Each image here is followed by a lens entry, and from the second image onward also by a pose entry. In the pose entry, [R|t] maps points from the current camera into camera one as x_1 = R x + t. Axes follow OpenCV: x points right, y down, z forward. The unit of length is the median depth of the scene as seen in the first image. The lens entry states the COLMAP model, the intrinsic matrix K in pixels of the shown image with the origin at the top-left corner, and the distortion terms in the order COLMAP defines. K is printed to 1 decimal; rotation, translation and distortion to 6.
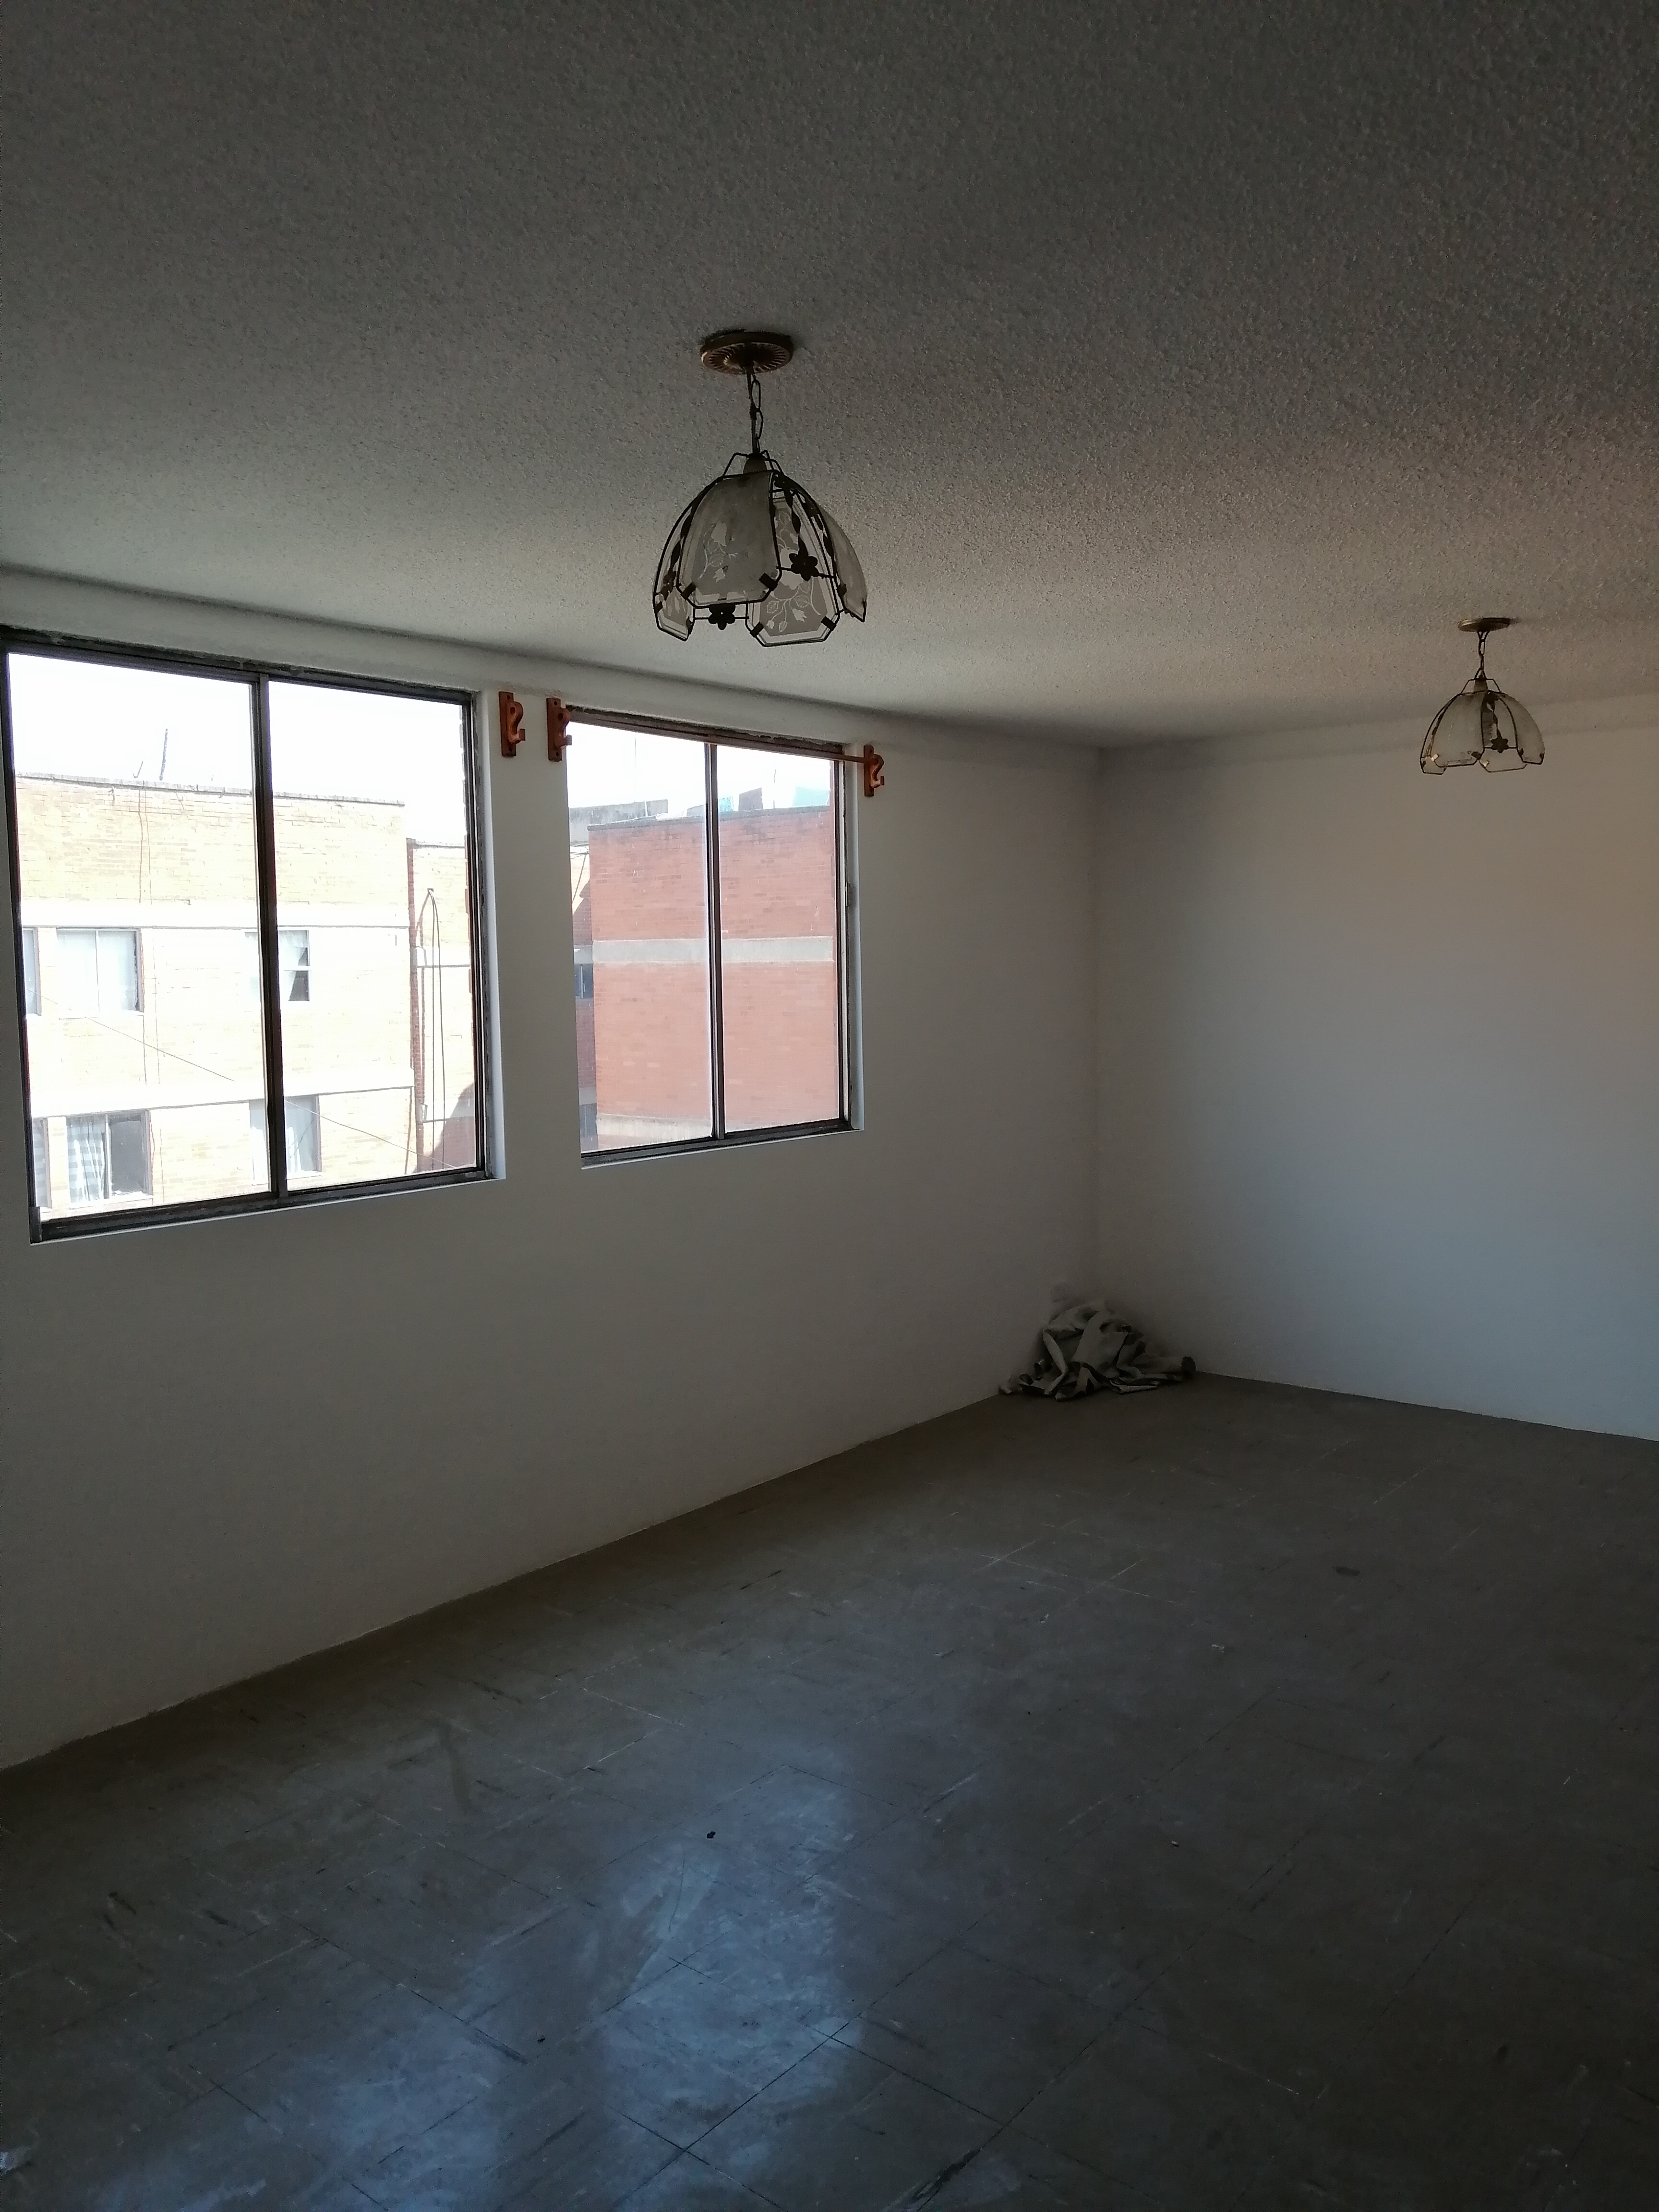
lens RADIAL K [[1721.8, 0, 825.1], [0, 1721.8, 1113.8], [0, 0, 1]] dist [-0.022470, 0.055109]
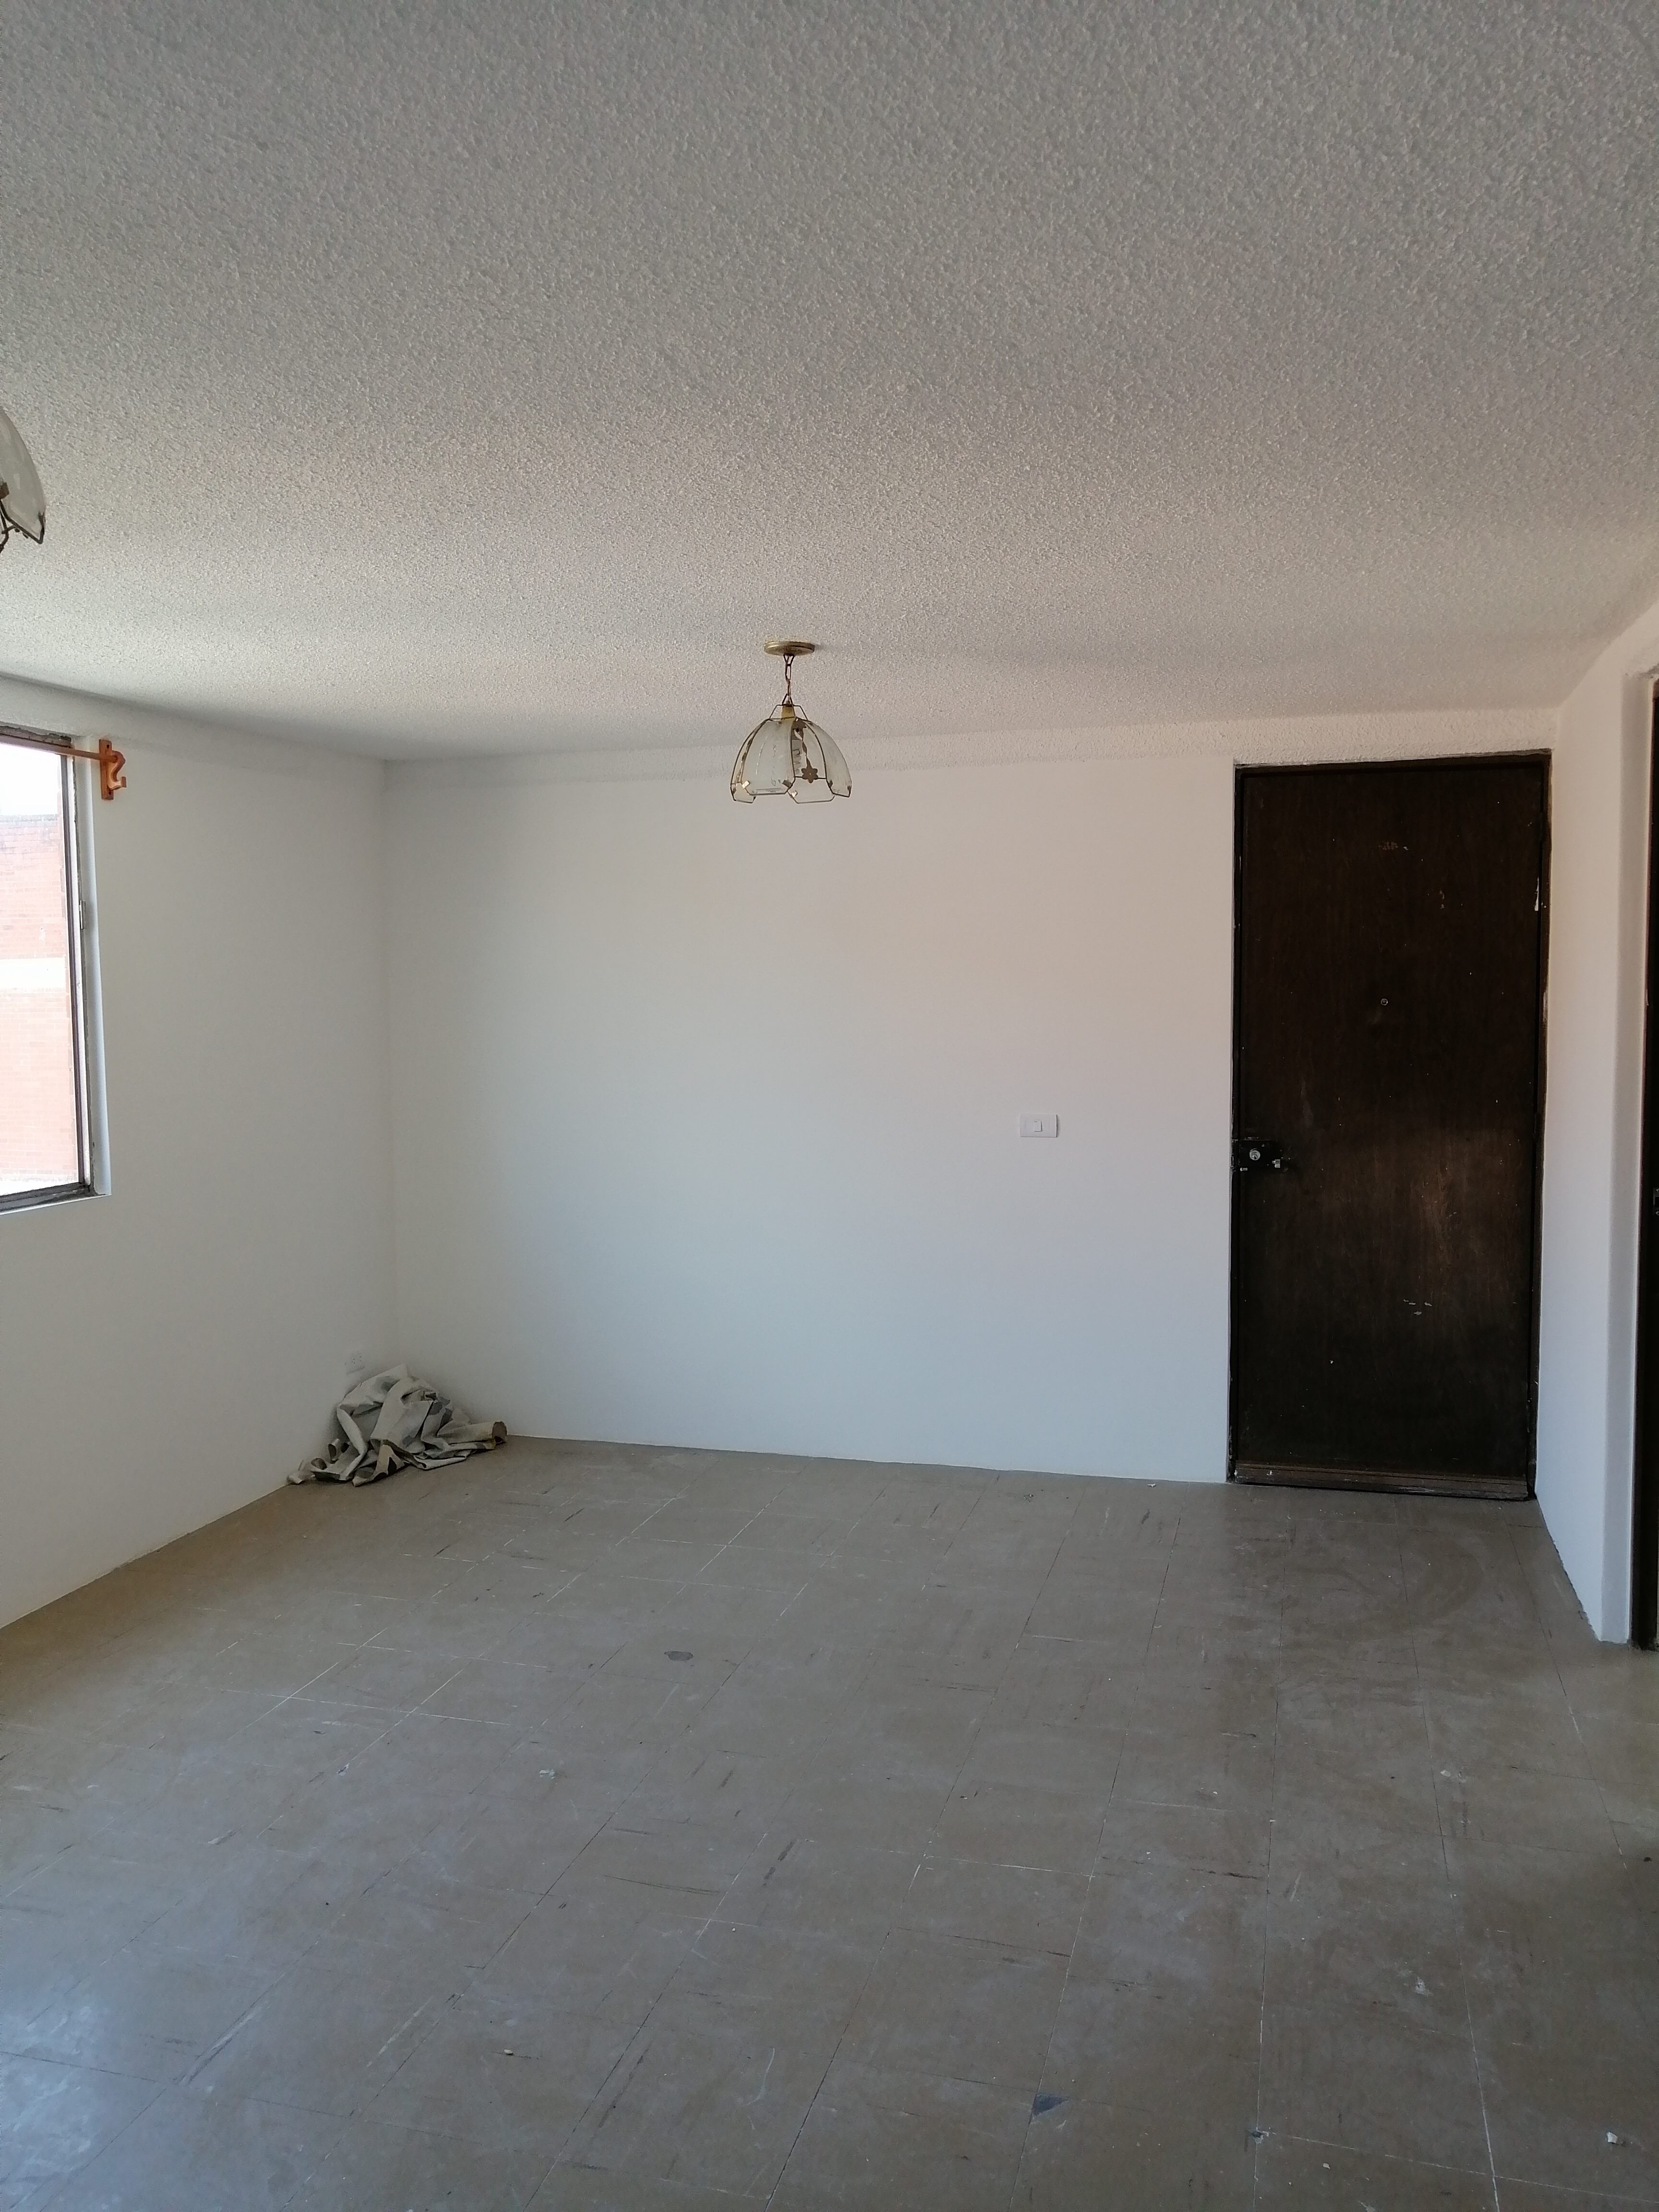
lens RADIAL K [[1721.8, 0, 825.1], [0, 1721.8, 1113.8], [0, 0, 1]] dist [-0.022470, 0.055109]
pose [[0.919624, -0.022857, 0.392134, 0.018674], [0.028419, 0.999561, -0.008383, -0.016099], [-0.391771, 0.018853, 0.919870, 0.108136]]
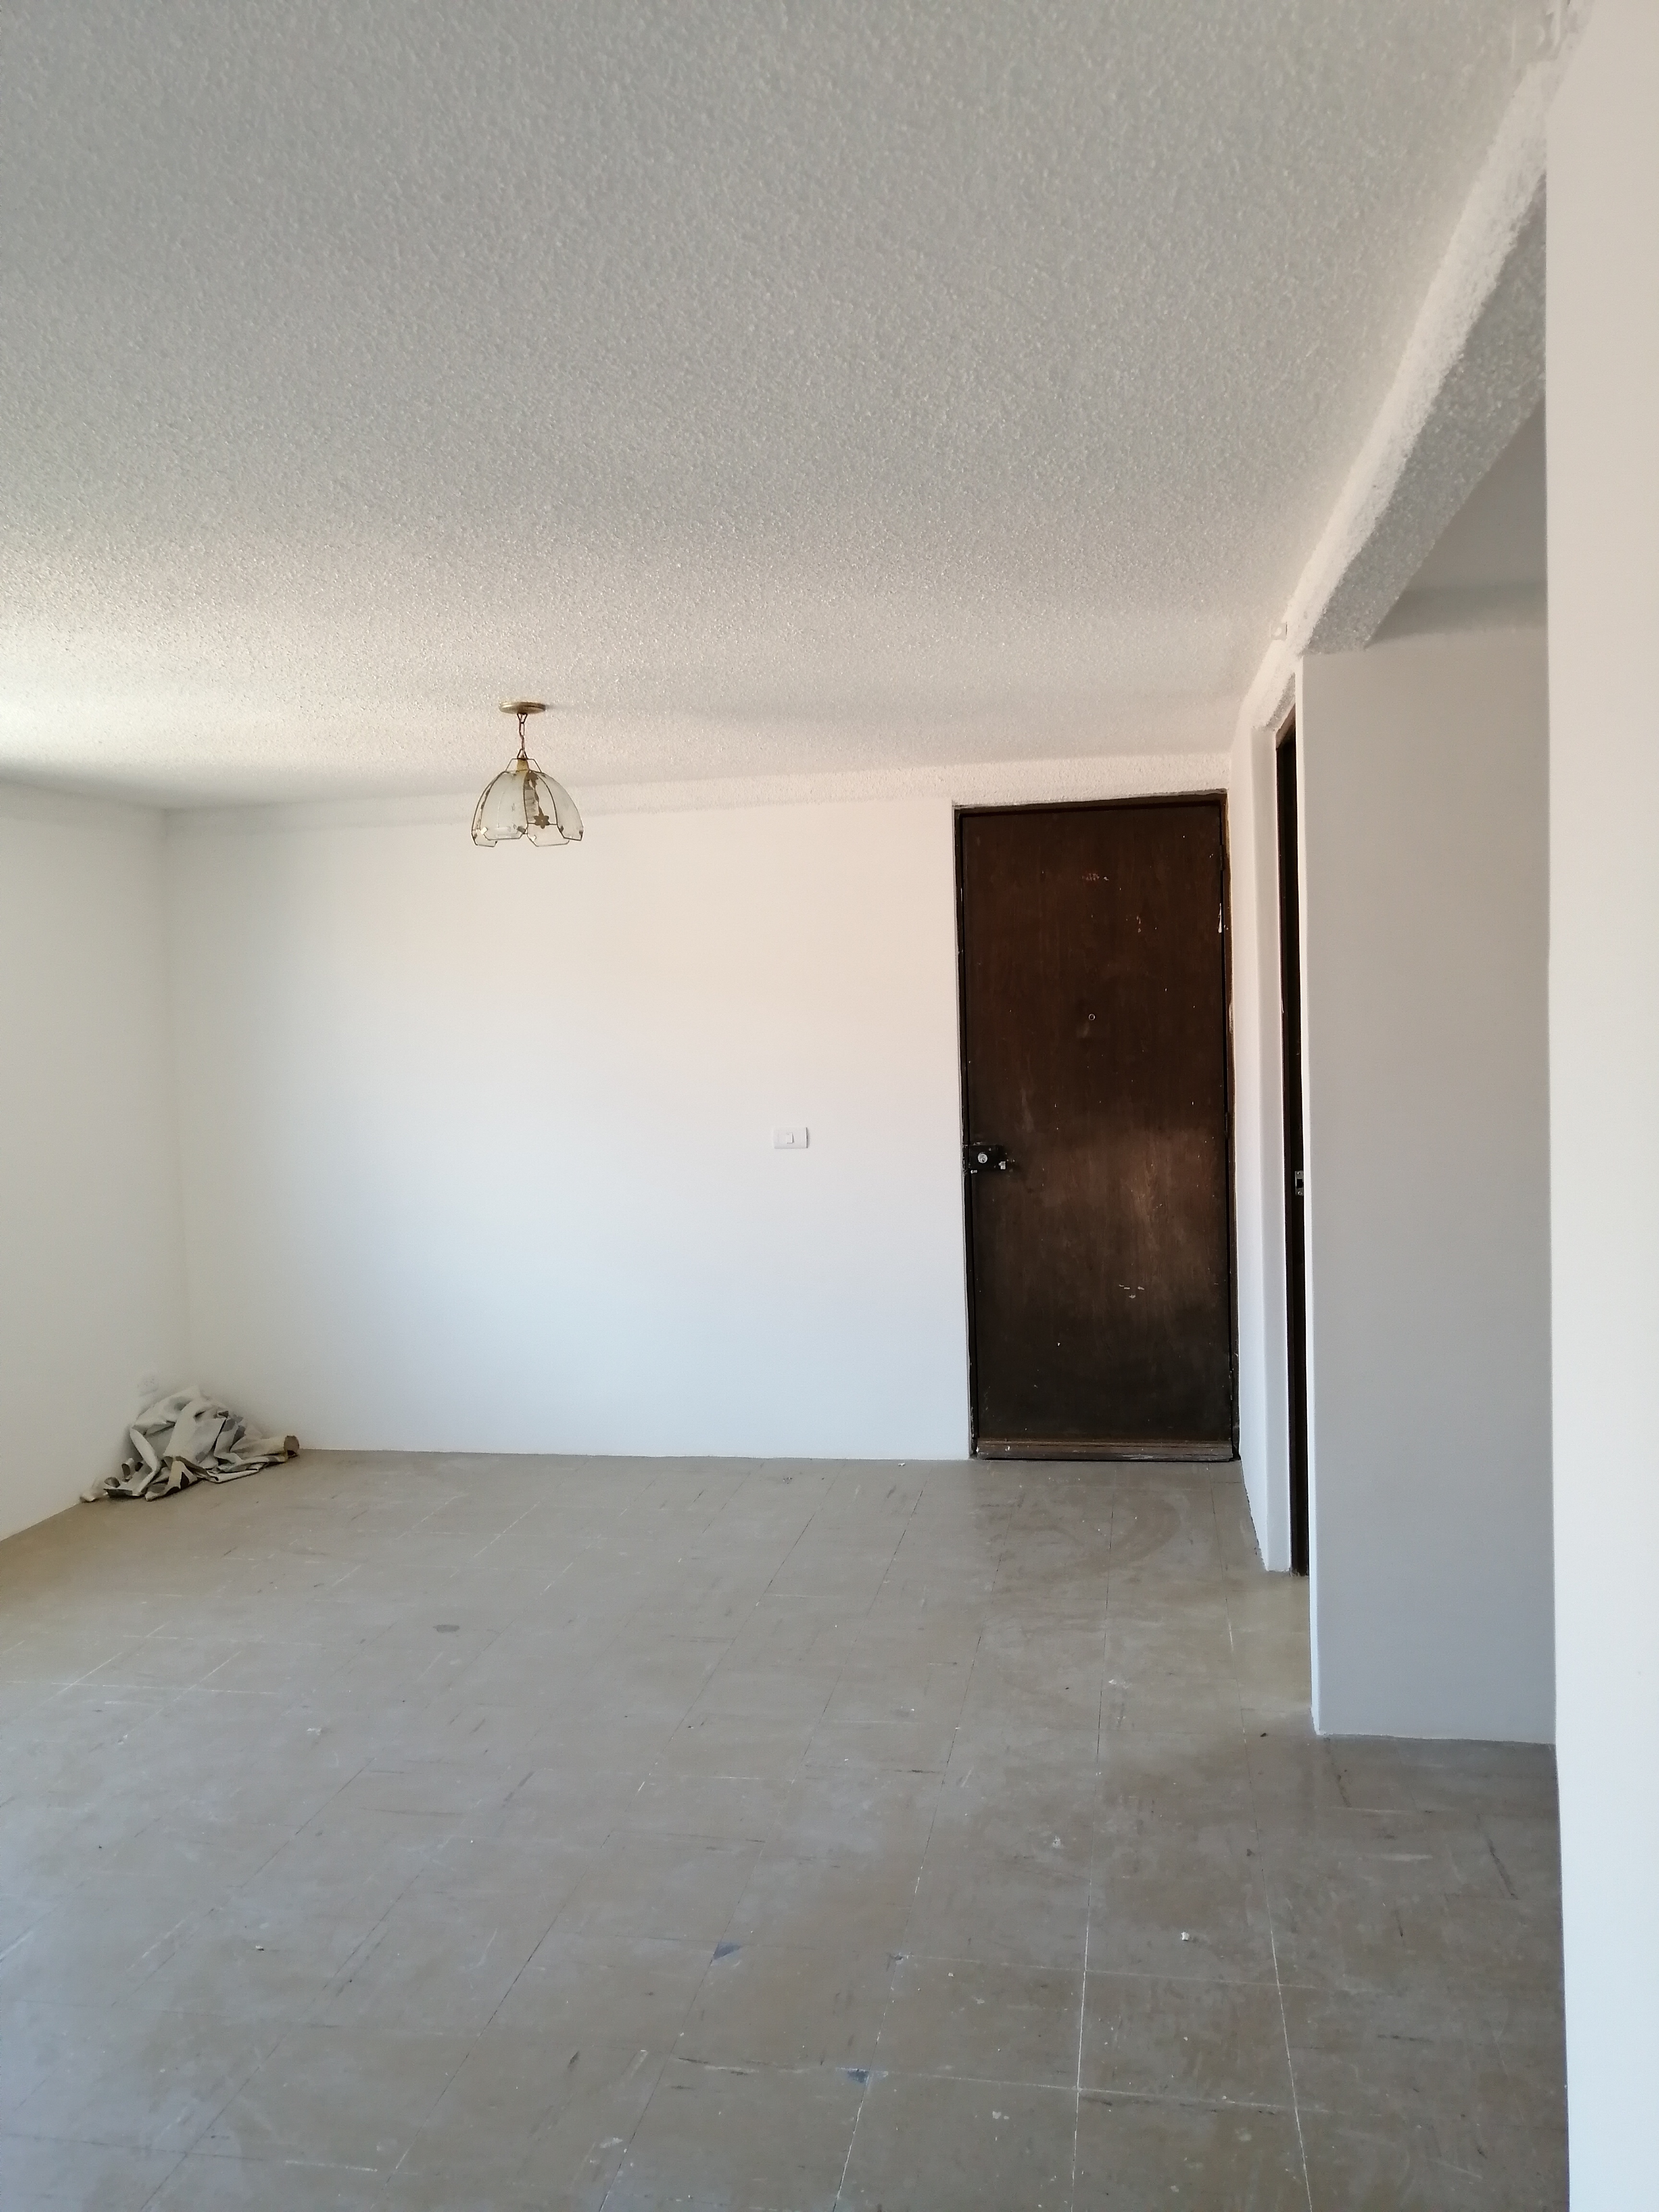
lens RADIAL K [[1731.7, 0, 836.4], [0, 1731.7, 1119.1], [0, 0, 1]] dist [-0.027401, 0.070204]
pose [[0.877043, -0.040948, 0.478664, 0.030207], [0.058003, 0.998098, -0.020894, 0.001651], [-0.476898, 0.046089, 0.877749, -0.015289]]
